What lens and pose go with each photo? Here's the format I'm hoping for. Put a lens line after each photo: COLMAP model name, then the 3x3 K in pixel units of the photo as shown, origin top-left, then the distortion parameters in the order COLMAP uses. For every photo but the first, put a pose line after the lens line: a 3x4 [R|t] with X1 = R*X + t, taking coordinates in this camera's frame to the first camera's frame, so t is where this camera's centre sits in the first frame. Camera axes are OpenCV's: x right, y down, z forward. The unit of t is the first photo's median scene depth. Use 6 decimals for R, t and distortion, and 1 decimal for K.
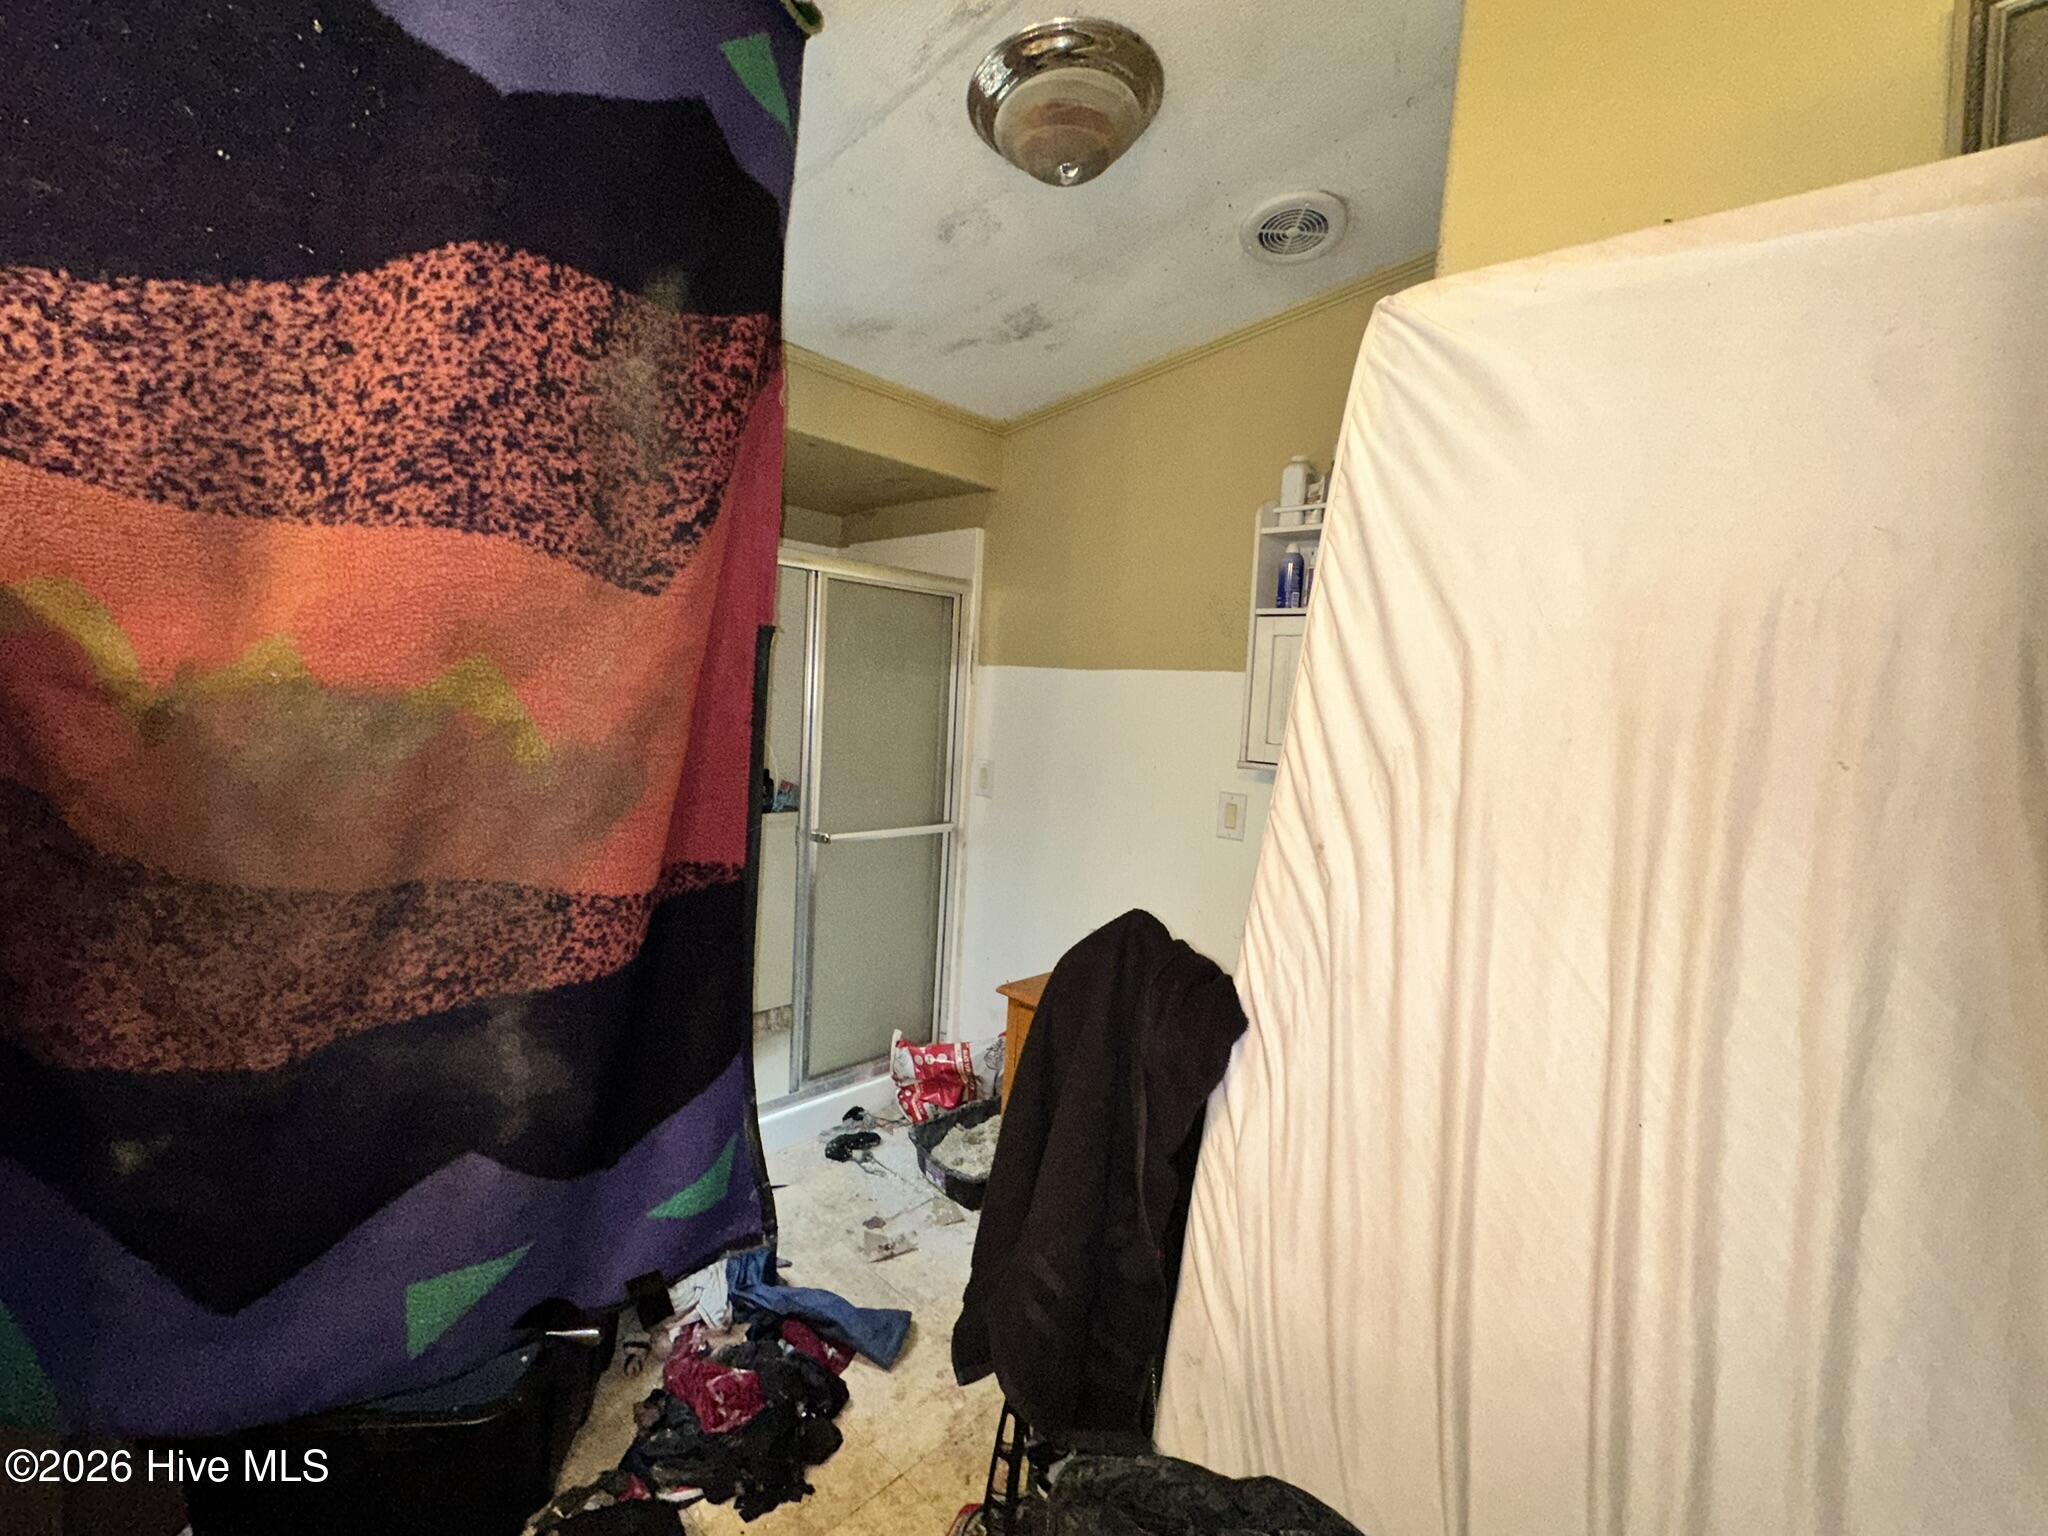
lens RADIAL K [[894.9, 0, 1018.5], [0, 894.9, 771.4], [0, 0, 1]] dist [-0.003063, 0.000704]
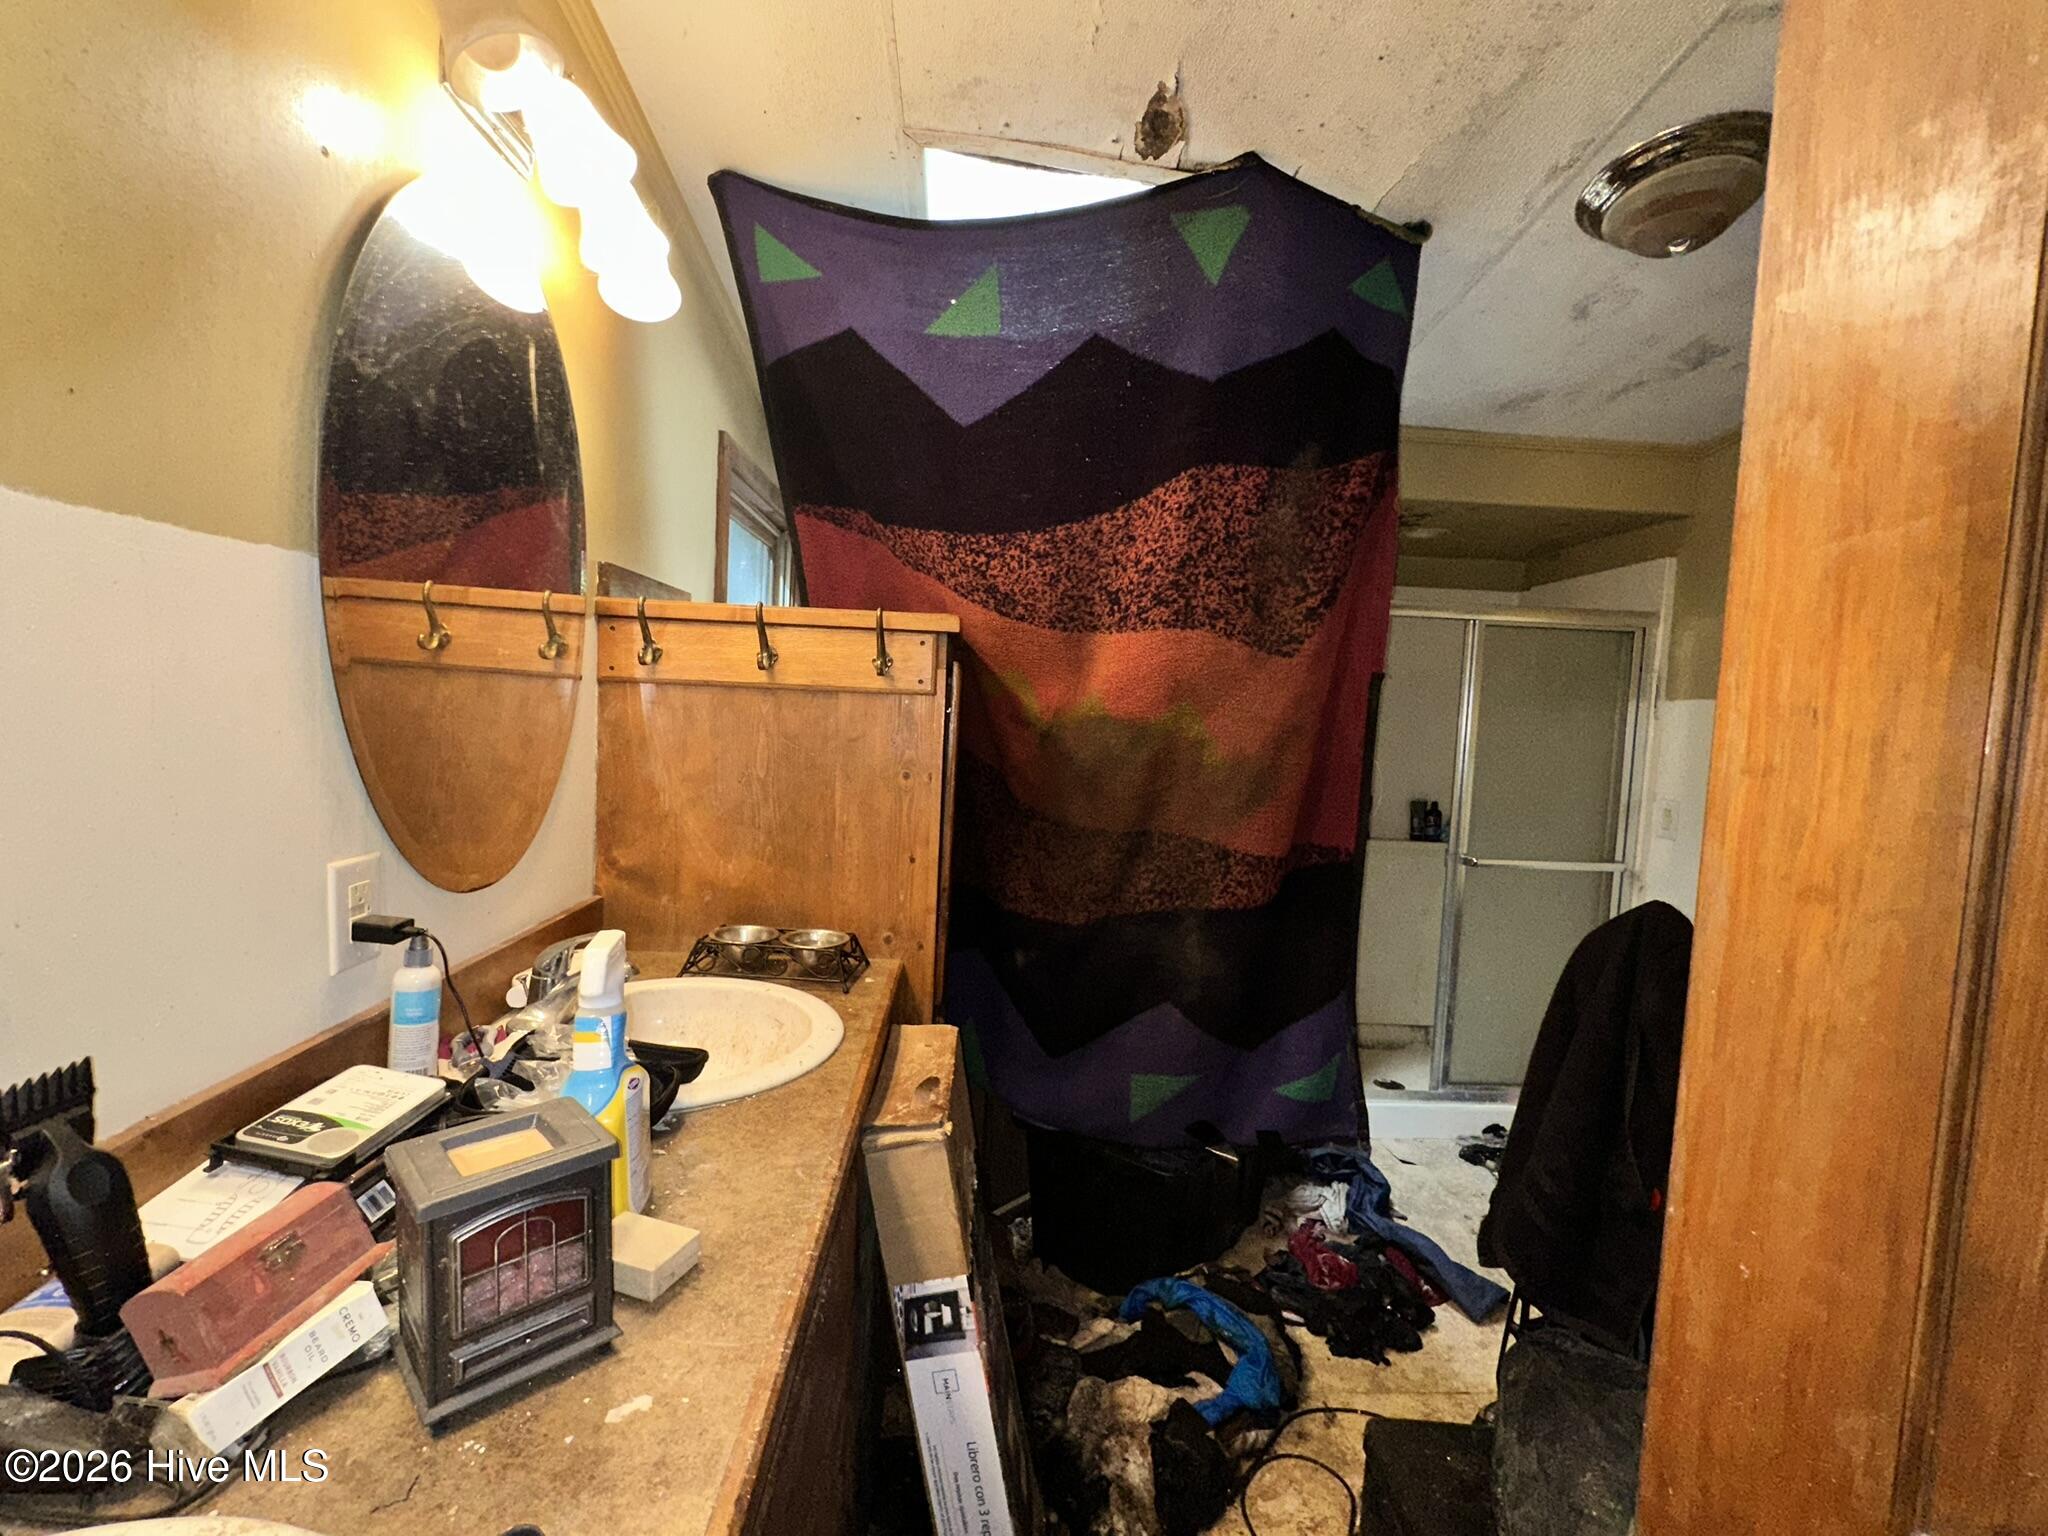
lens RADIAL K [[894.9, 0, 1018.5], [0, 894.9, 771.4], [0, 0, 1]] dist [-0.003063, 0.000704]
pose [[0.718343, 0.023664, -0.695287, 0.321771], [-0.060691, 0.997743, -0.028745, 0.067231], [0.693037, 0.062847, 0.718158, -0.396079]]
